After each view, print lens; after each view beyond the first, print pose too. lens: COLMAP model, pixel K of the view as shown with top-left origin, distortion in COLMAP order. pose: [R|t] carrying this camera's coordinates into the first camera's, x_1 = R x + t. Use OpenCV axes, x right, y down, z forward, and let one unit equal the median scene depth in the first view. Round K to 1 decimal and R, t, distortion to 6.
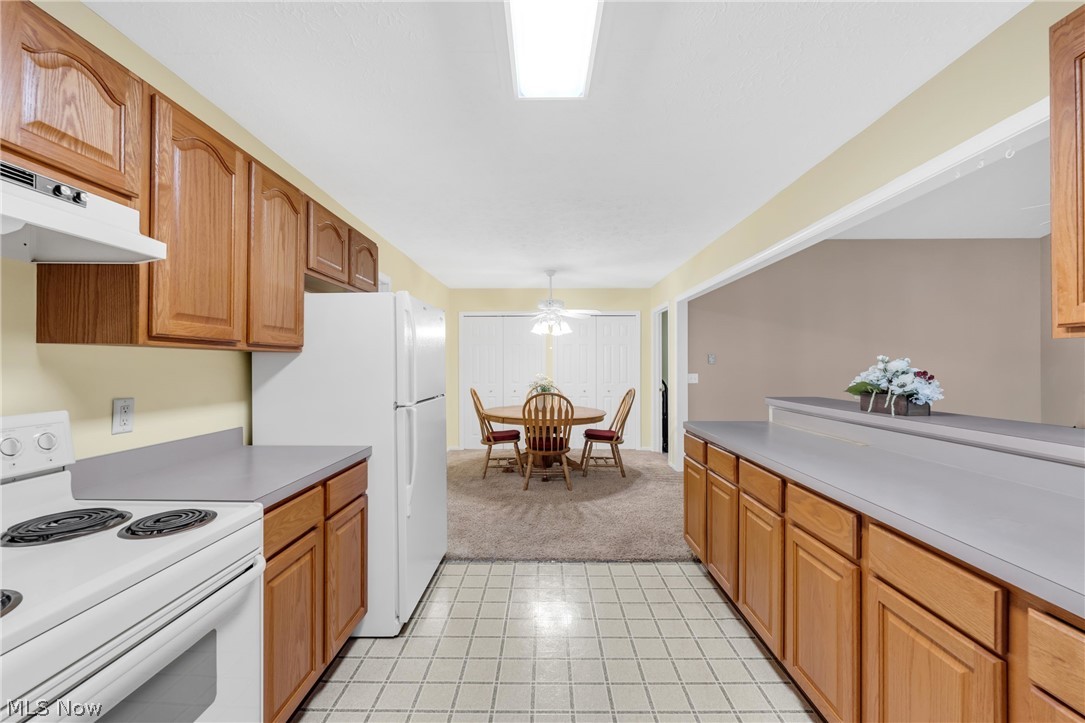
lens RADIAL K [[445.4, 0, 541.2], [0, 445.4, 363.2], [0, 0, 1]] dist [0.006175, -0.000086]
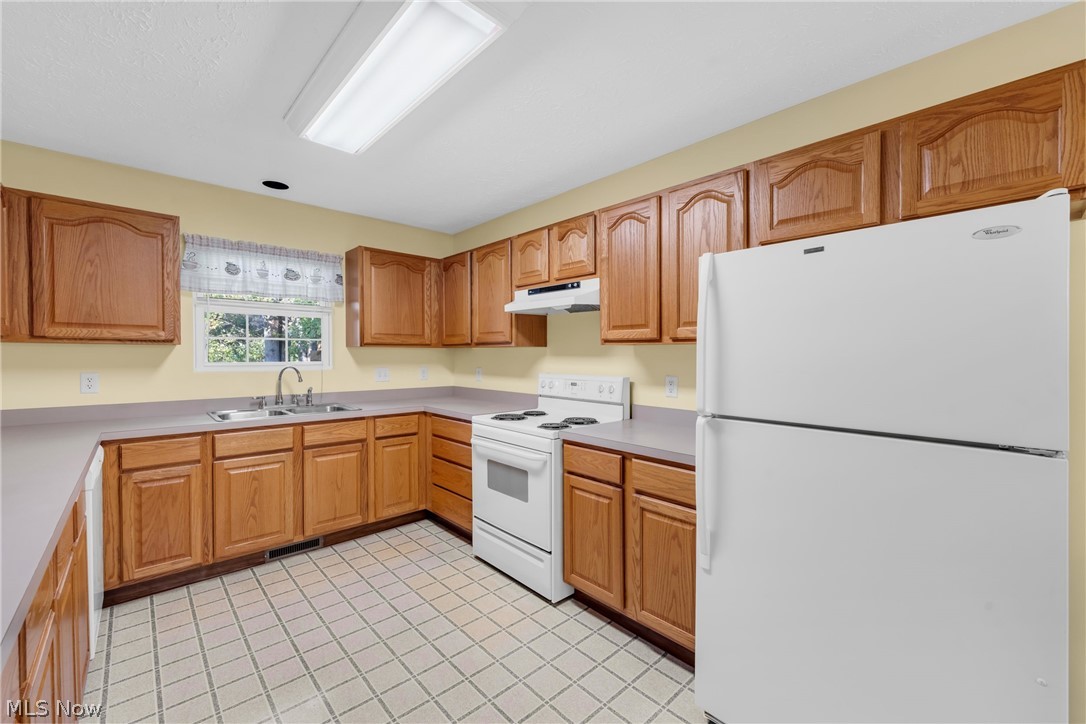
lens RADIAL K [[445.8, 0, 544.4], [0, 445.8, 362.1], [0, 0, 1]] dist [0.006175, -0.000086]
pose [[-0.735788, 0.011219, -0.677119, 0.660609], [-0.000232, 0.999859, 0.016819, 0.000637], [0.677212, 0.012532, -0.735681, 2.444051]]
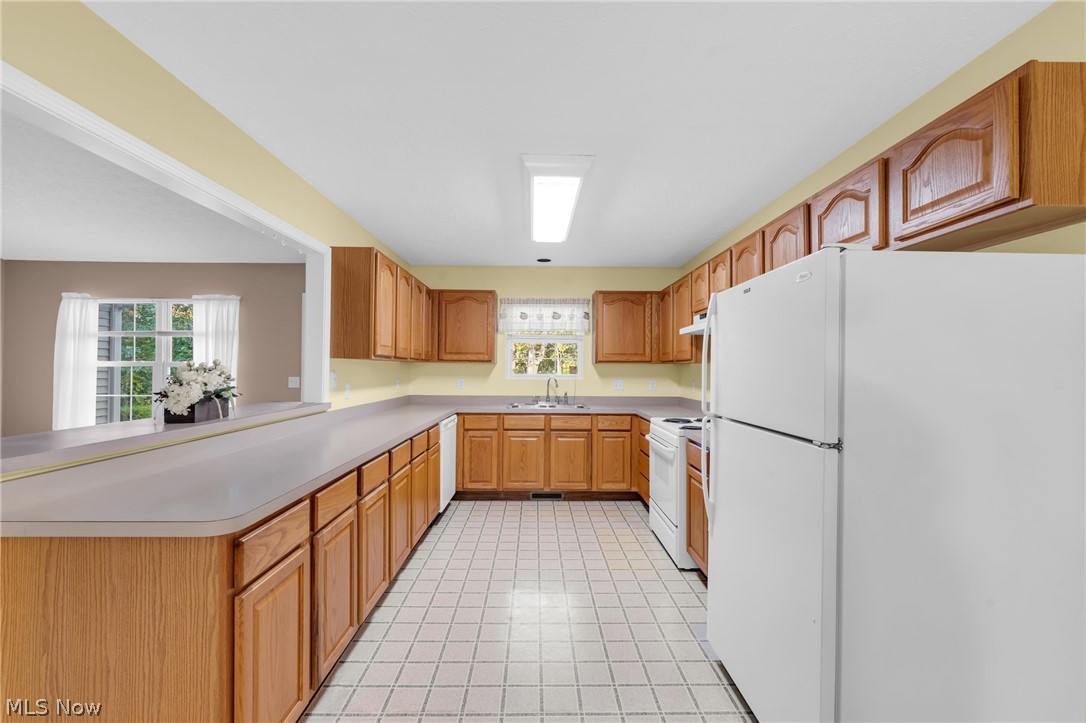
lens RADIAL K [[445.8, 0, 533.9], [0, 445.8, 362.0], [0, 0, 1]] dist [0.006175, -0.000086]
pose [[-0.999979, -0.005496, -0.003415, 0.150813], [-0.005441, 0.999857, -0.015981, 0.002401], [0.003503, -0.015962, -0.999866, 3.463812]]
